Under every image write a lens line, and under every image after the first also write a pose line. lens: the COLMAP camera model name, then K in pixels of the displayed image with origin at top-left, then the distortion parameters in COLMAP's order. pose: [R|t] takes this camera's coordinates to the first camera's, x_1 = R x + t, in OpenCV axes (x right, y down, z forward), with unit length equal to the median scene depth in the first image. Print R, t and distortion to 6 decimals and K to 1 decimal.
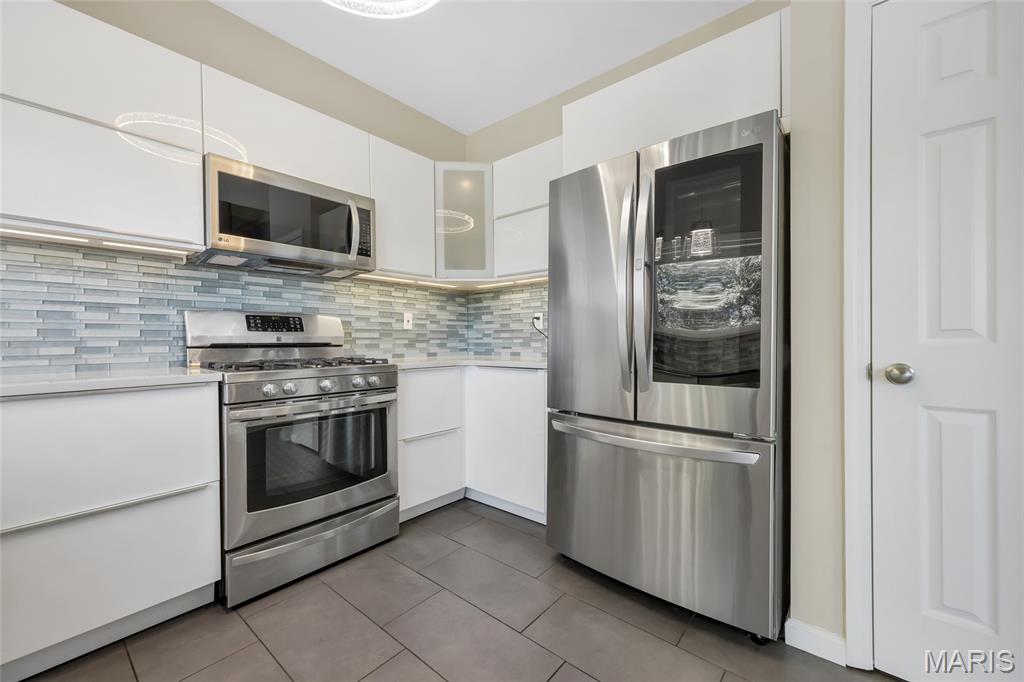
lens RADIAL K [[413.1, 0, 518.5], [0, 413.1, 342.1], [0, 0, 1]] dist [-0.000174, 0.000100]
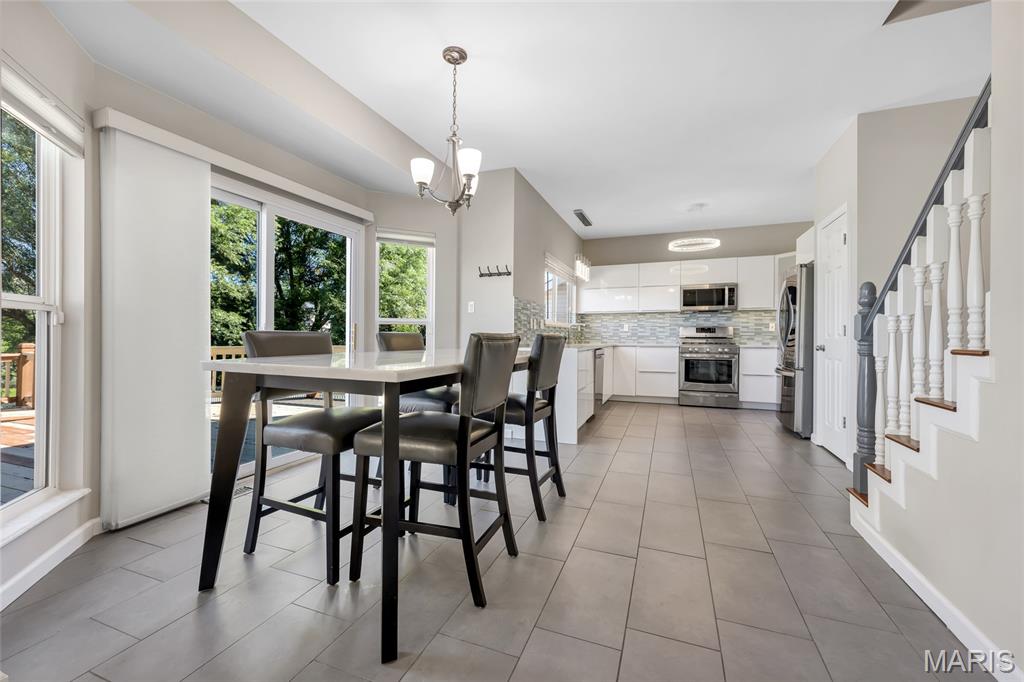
lens RADIAL K [[413.1, 0, 518.5], [0, 413.1, 342.1], [0, 0, 1]] dist [-0.000174, 0.000100]
pose [[0.331719, 0.019206, -0.943183, 1.850902], [-0.012339, 0.999796, 0.016019, 0.008859], [0.943298, 0.006324, 0.331888, -1.306955]]
